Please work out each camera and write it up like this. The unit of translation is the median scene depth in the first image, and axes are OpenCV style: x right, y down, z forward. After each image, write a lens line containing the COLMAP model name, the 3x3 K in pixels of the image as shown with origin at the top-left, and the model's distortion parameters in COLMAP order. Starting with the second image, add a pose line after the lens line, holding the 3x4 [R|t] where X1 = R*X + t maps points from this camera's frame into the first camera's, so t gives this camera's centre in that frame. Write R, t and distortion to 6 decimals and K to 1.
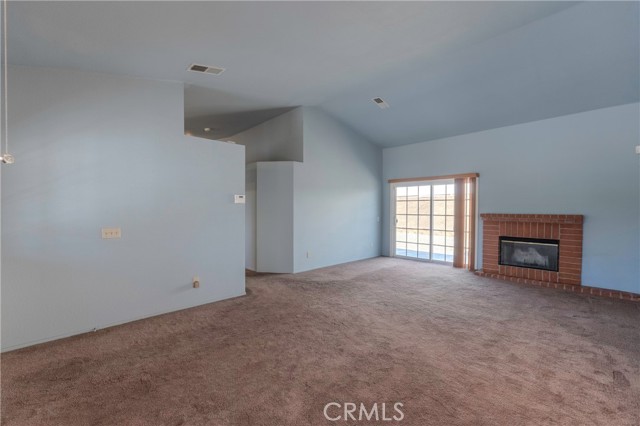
lens RADIAL K [[268.1, 0, 318.9], [0, 268.1, 212.7], [0, 0, 1]] dist [-0.001061, 0.000277]
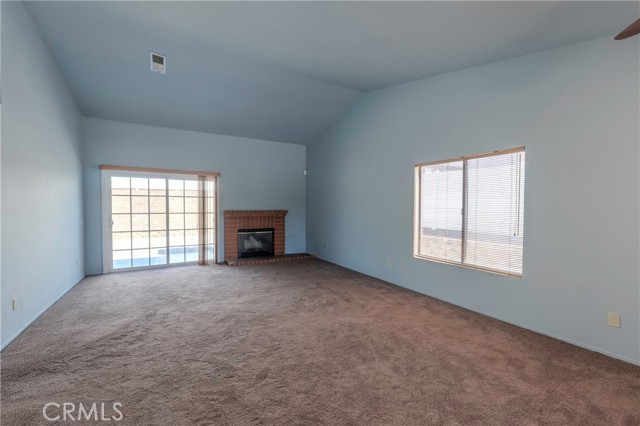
lens RADIAL K [[268.1, 0, 319.8], [0, 268.1, 212.5], [0, 0, 1]] dist [-0.001061, 0.000277]
pose [[0.232021, -0.023400, 0.972429, -0.345752], [0.013145, 0.999695, 0.020920, -0.005723], [-0.972622, 0.007929, 0.232258, 0.344117]]
